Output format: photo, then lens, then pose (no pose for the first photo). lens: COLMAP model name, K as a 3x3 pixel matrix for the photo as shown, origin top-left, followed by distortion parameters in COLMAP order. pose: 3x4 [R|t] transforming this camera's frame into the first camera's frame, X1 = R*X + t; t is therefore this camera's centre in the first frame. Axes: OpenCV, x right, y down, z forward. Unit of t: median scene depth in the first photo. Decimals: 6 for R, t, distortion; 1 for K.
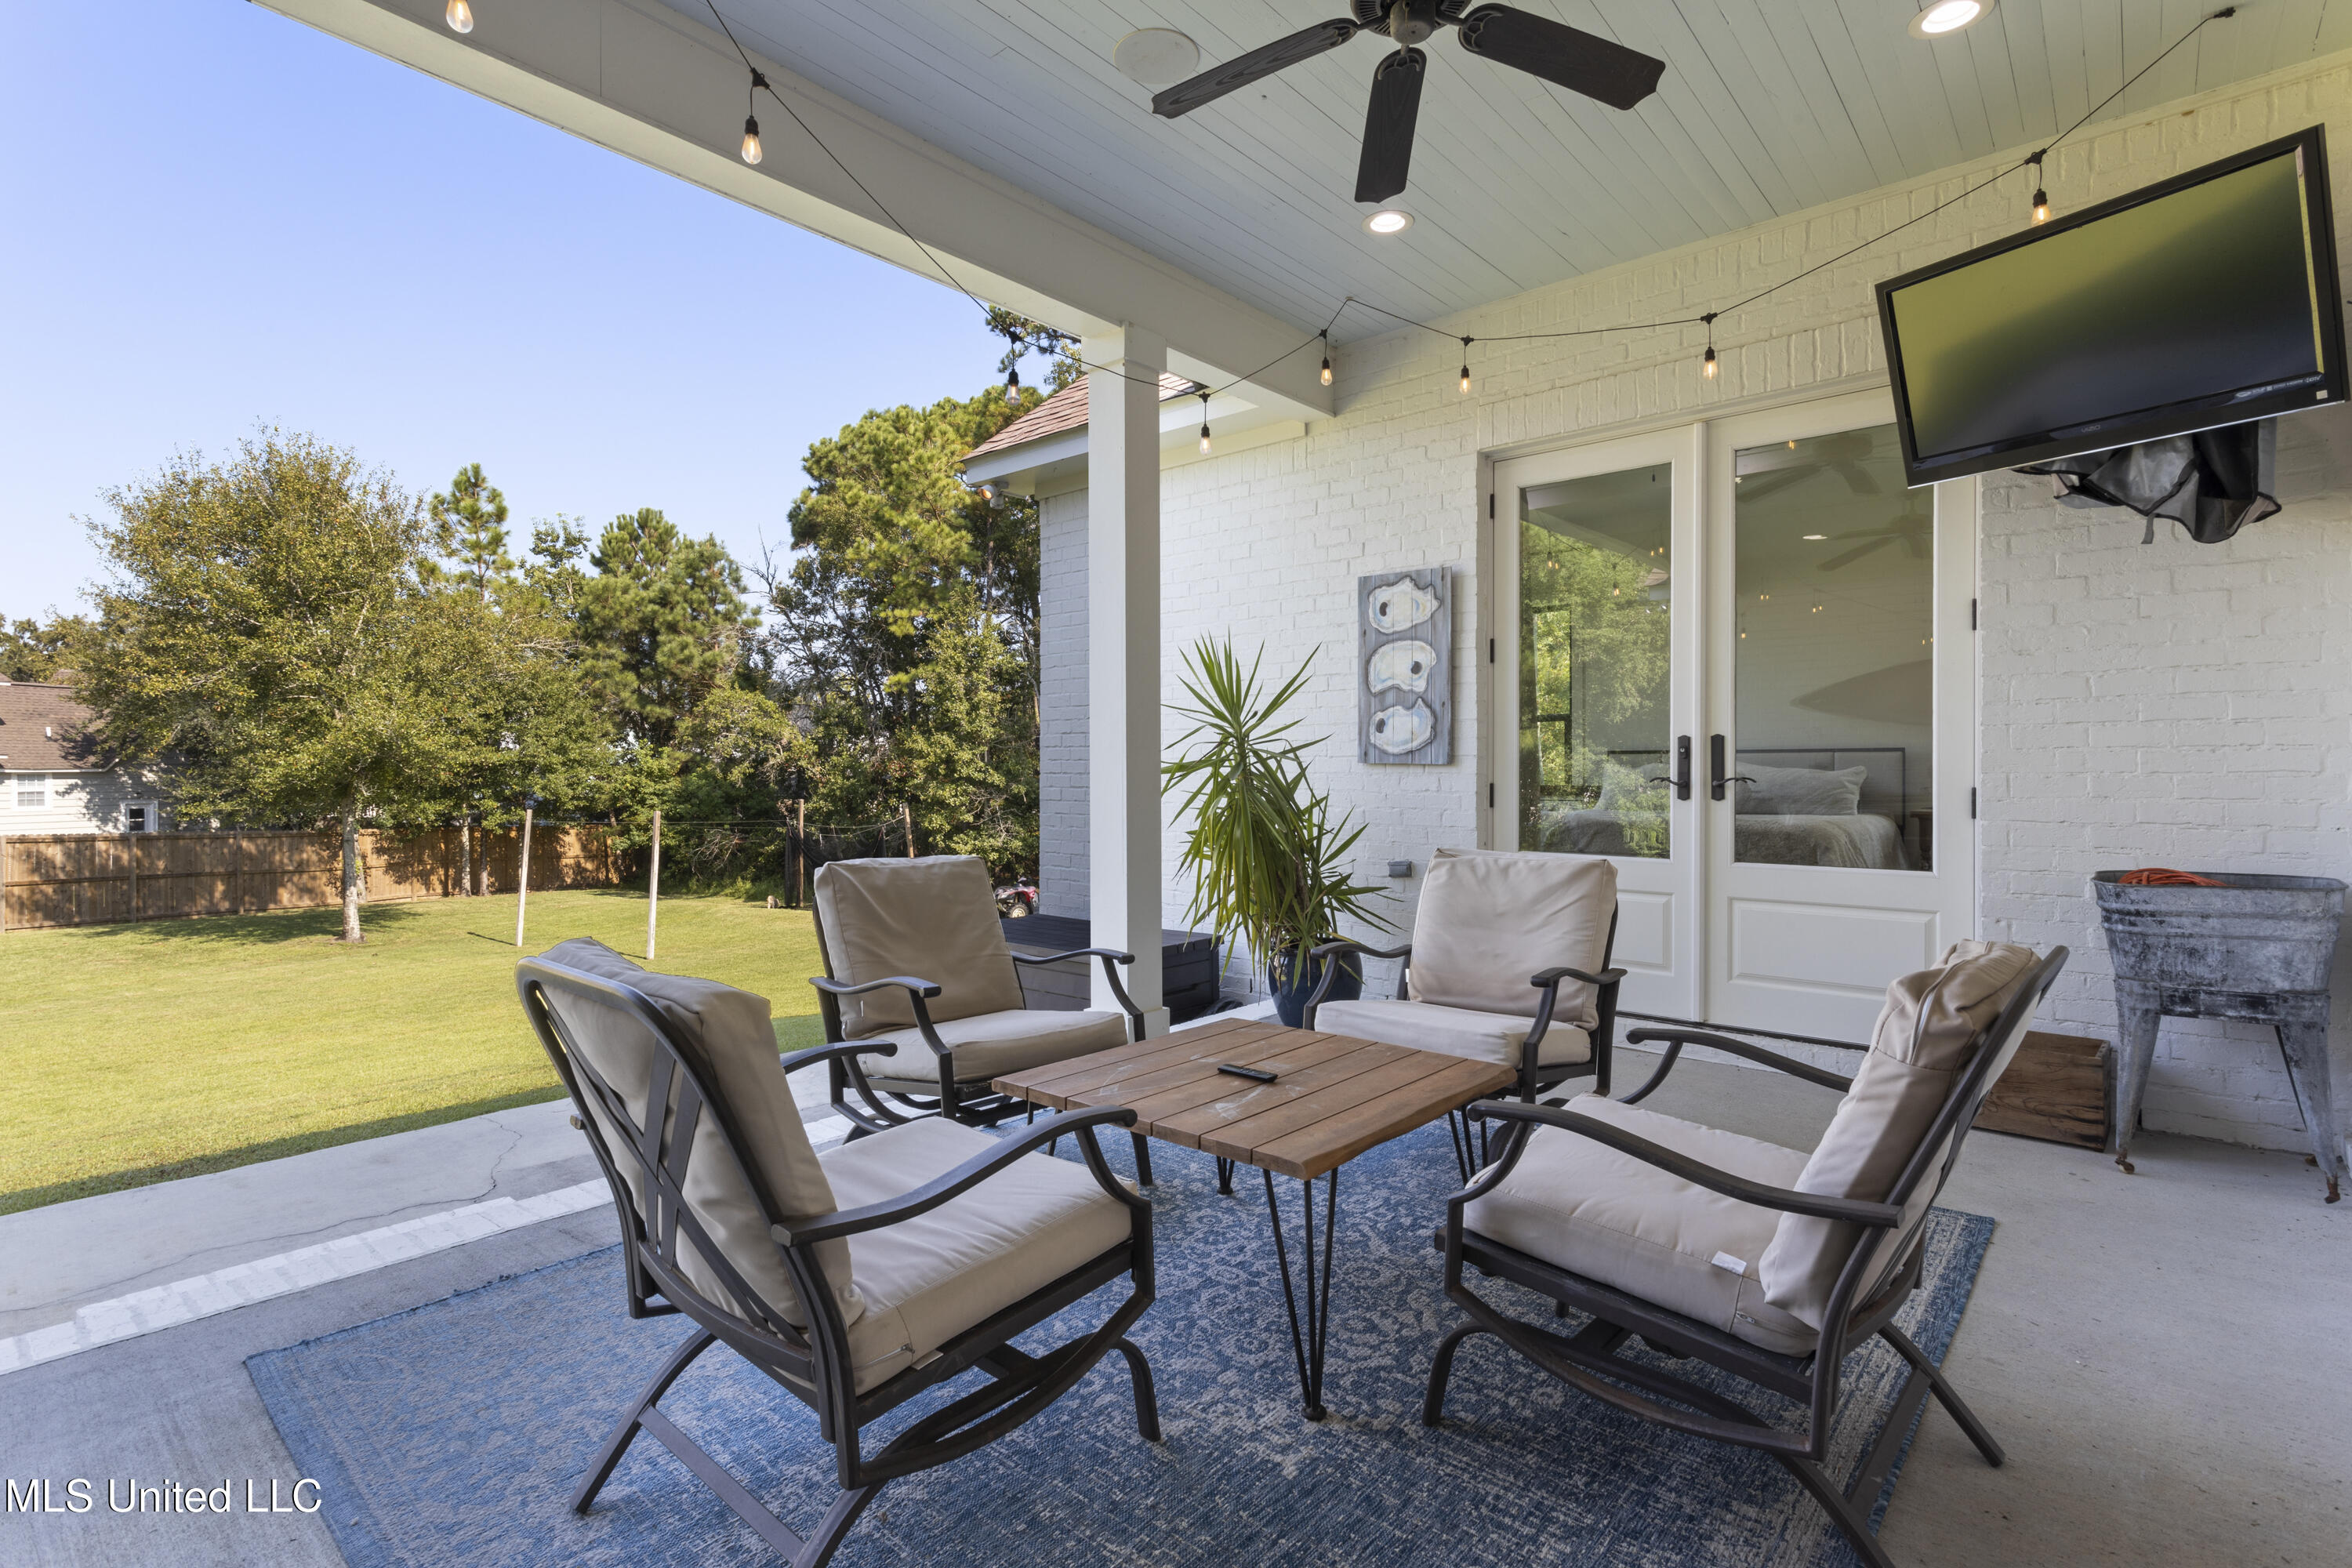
lens RADIAL K [[1098.1, 0, 1175.2], [0, 1098.1, 772.7], [0, 0, 1]] dist [-0.001461, 0.000572]
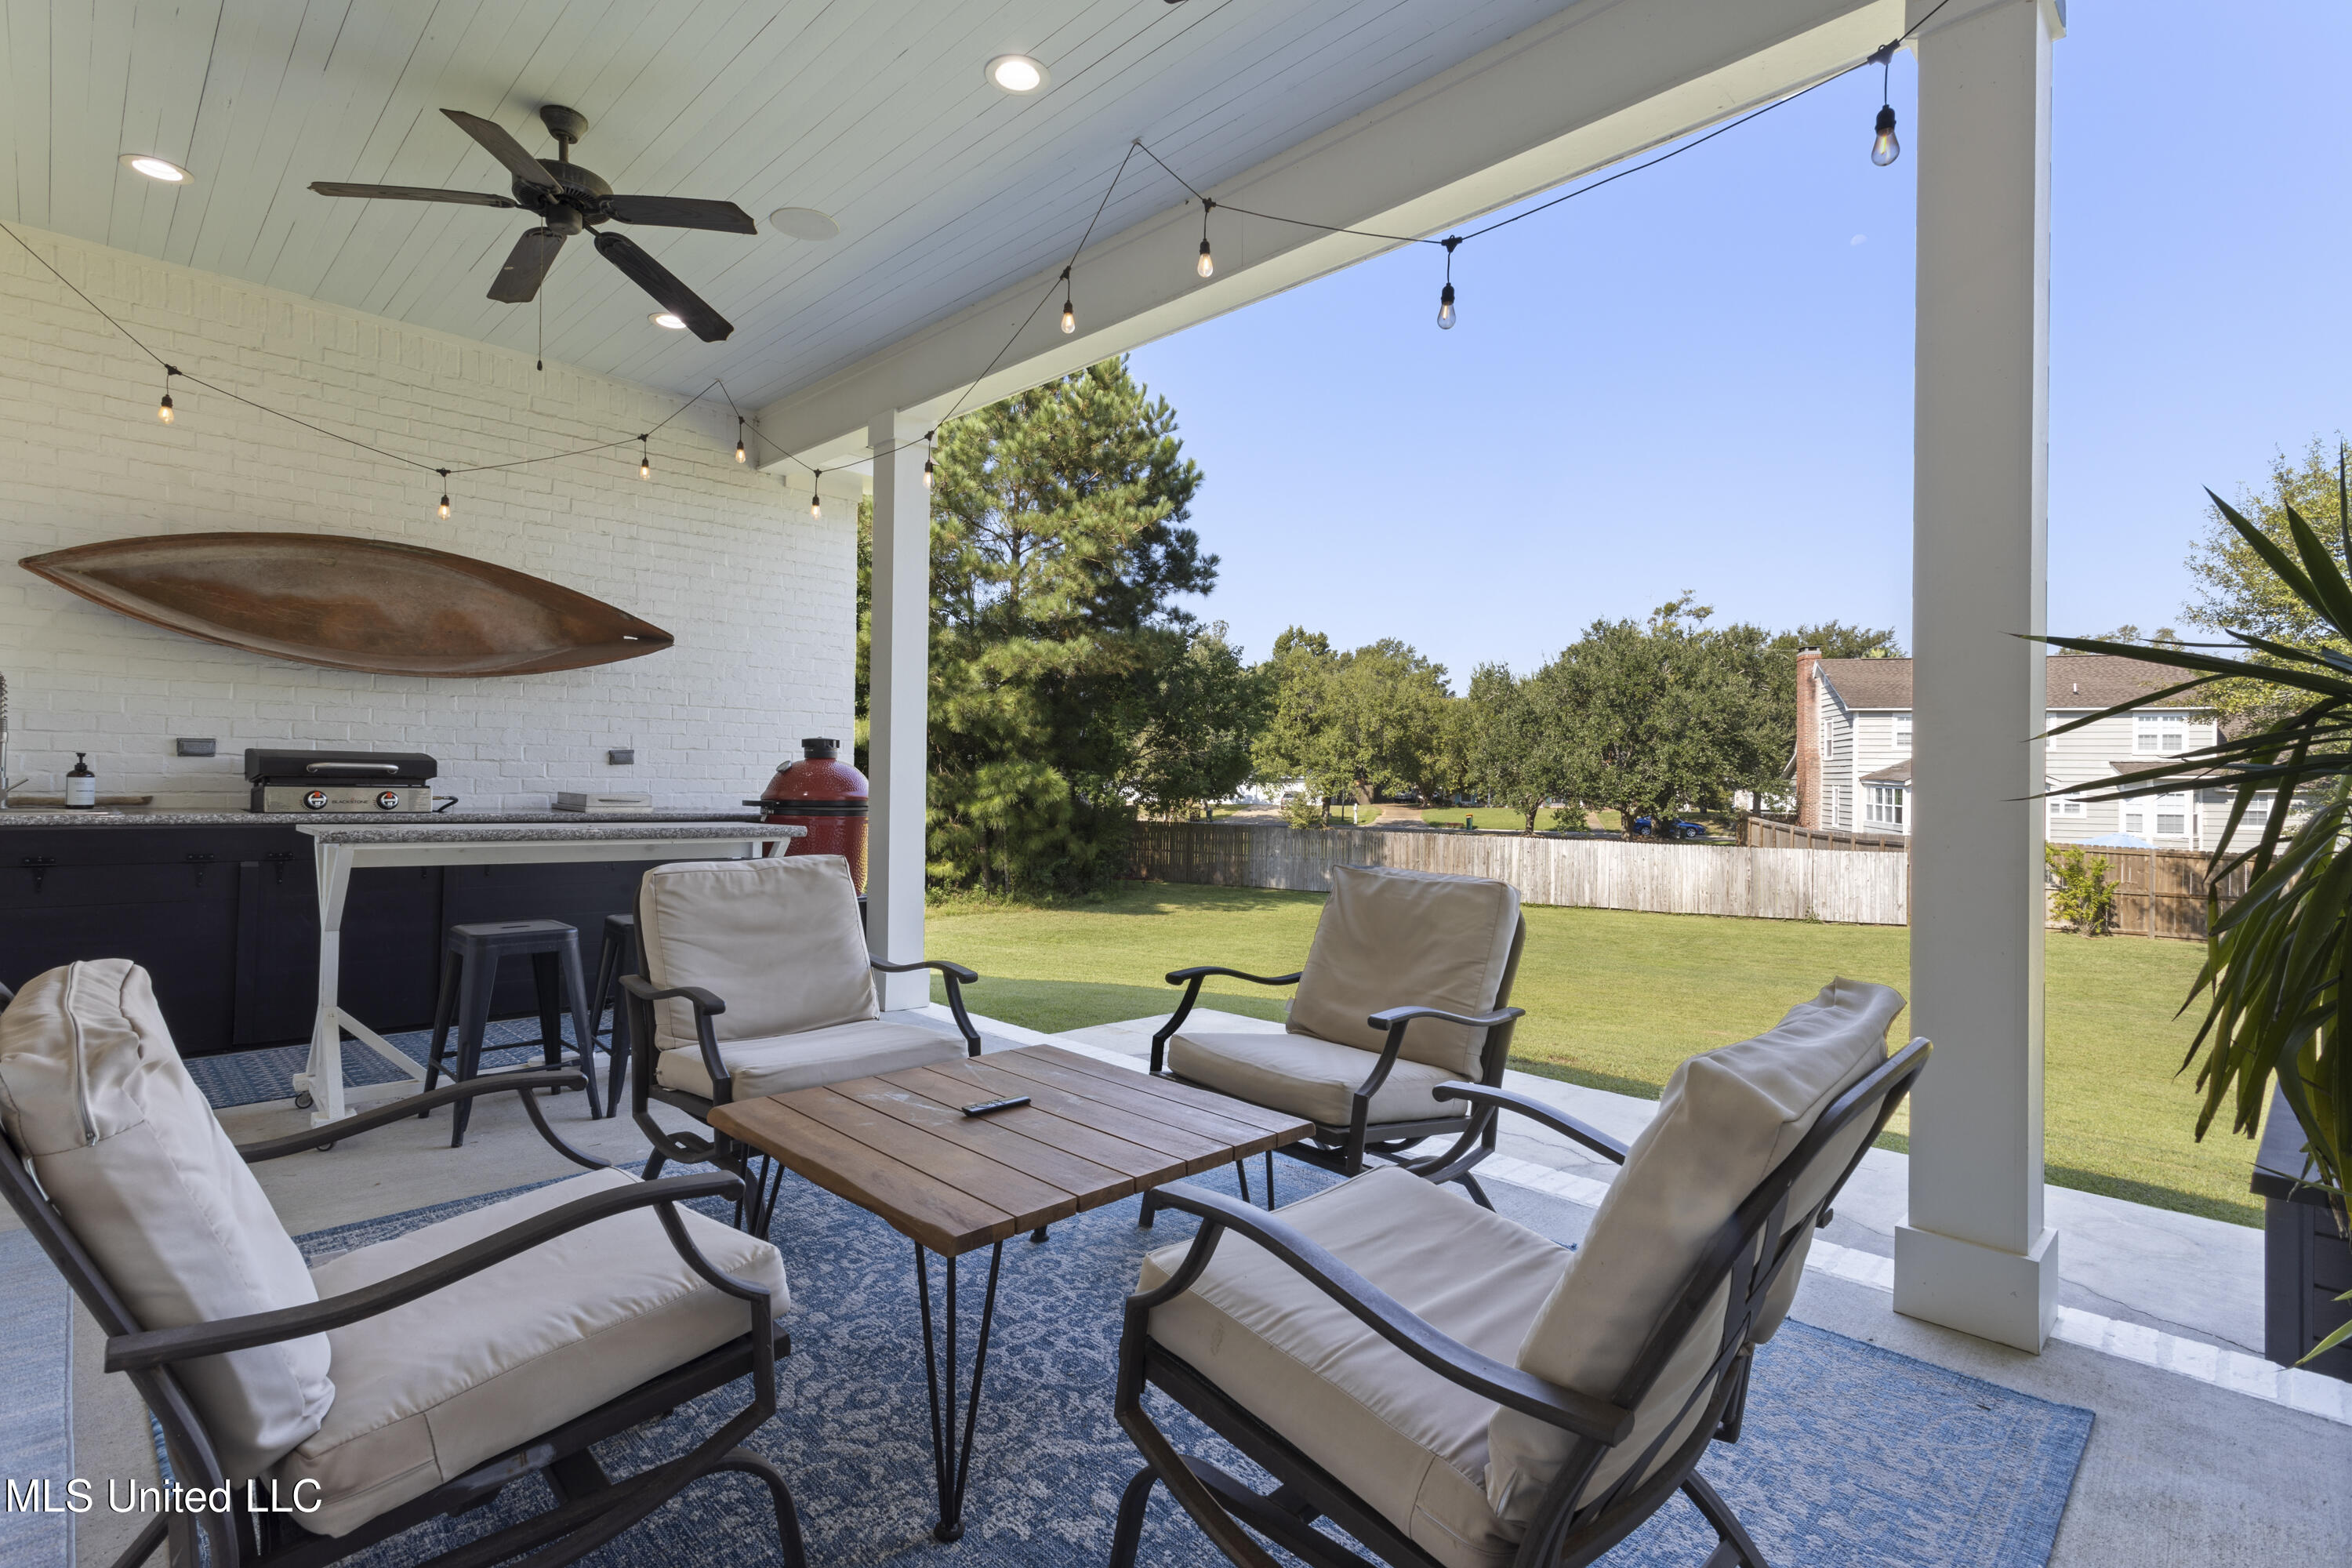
lens RADIAL K [[1098.1, 0, 1171.8], [0, 1098.1, 774.5], [0, 0, 1]] dist [-0.001461, 0.000572]
pose [[-0.059173, -0.003965, -0.998240, 0.077052], [-0.013314, 0.999906, -0.003183, 0.000347], [0.998159, 0.013103, -0.059220, 0.096307]]
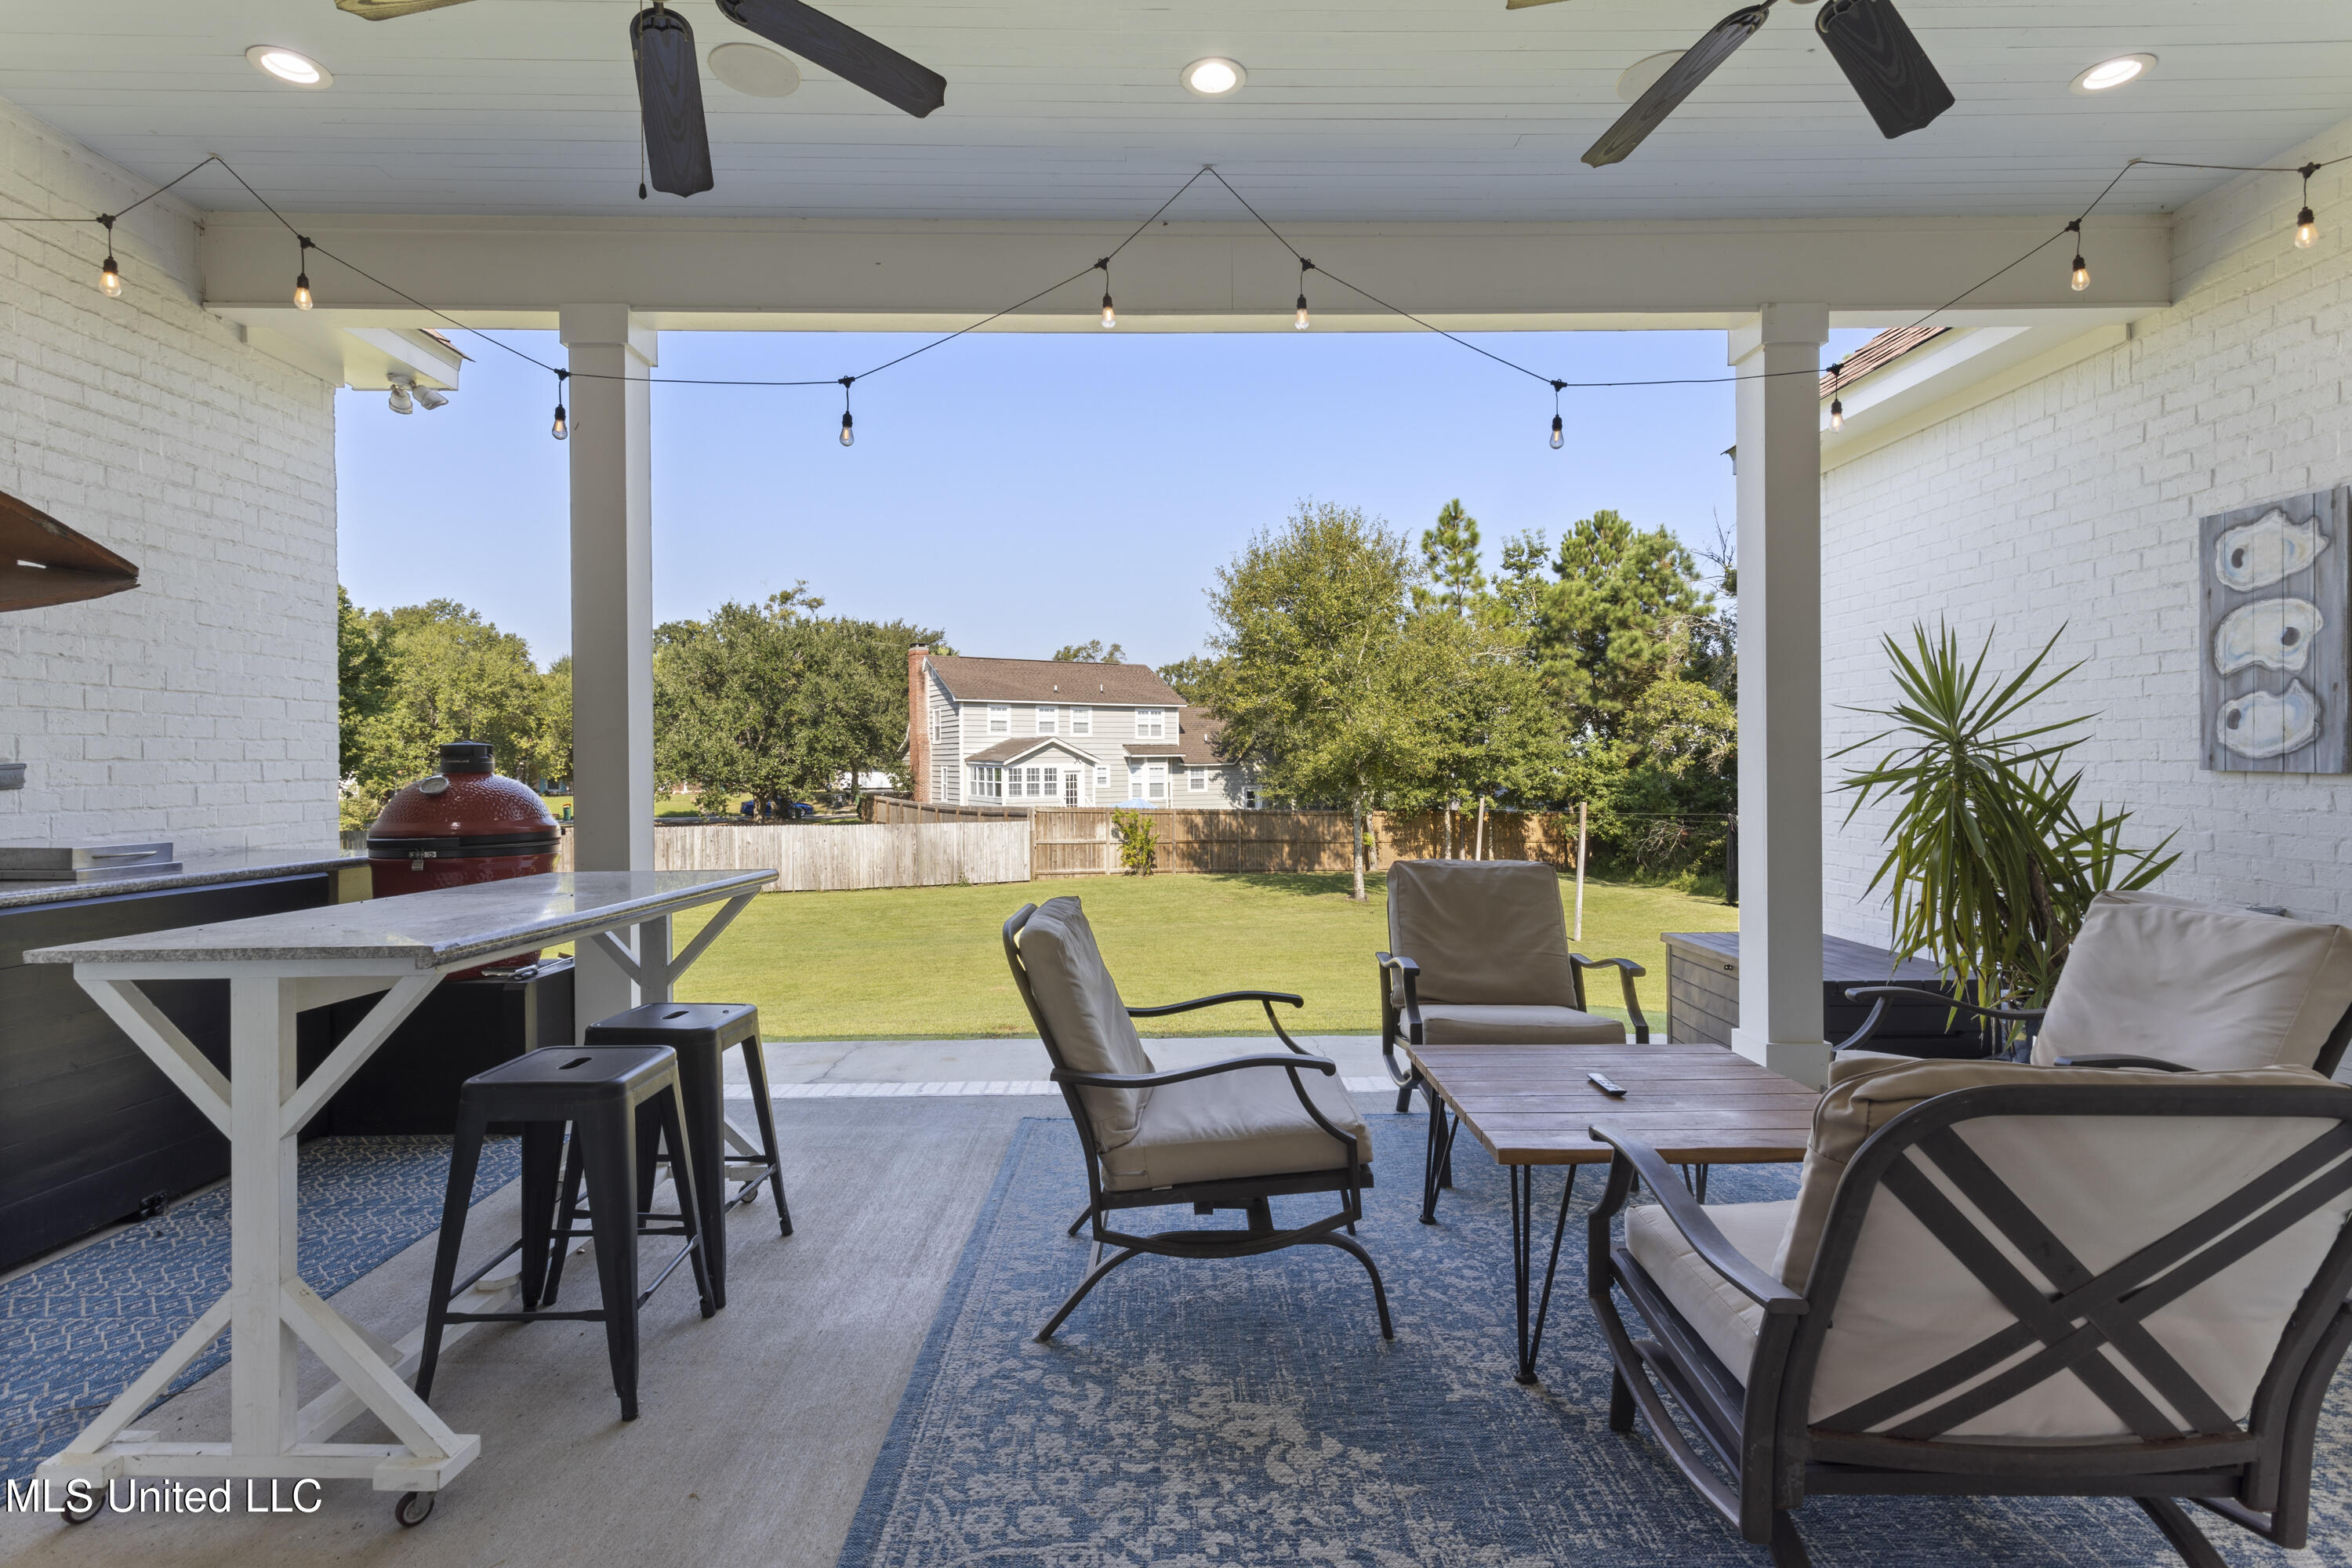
lens RADIAL K [[1098.1, 0, 1182.1], [0, 1098.1, 773.2], [0, 0, 1]] dist [-0.001461, 0.000572]
pose [[0.673829, 0.002982, -0.738881, 0.046042], [0.004303, 0.999959, 0.007959, -0.002848], [0.738875, -0.008542, 0.673789, -0.000618]]
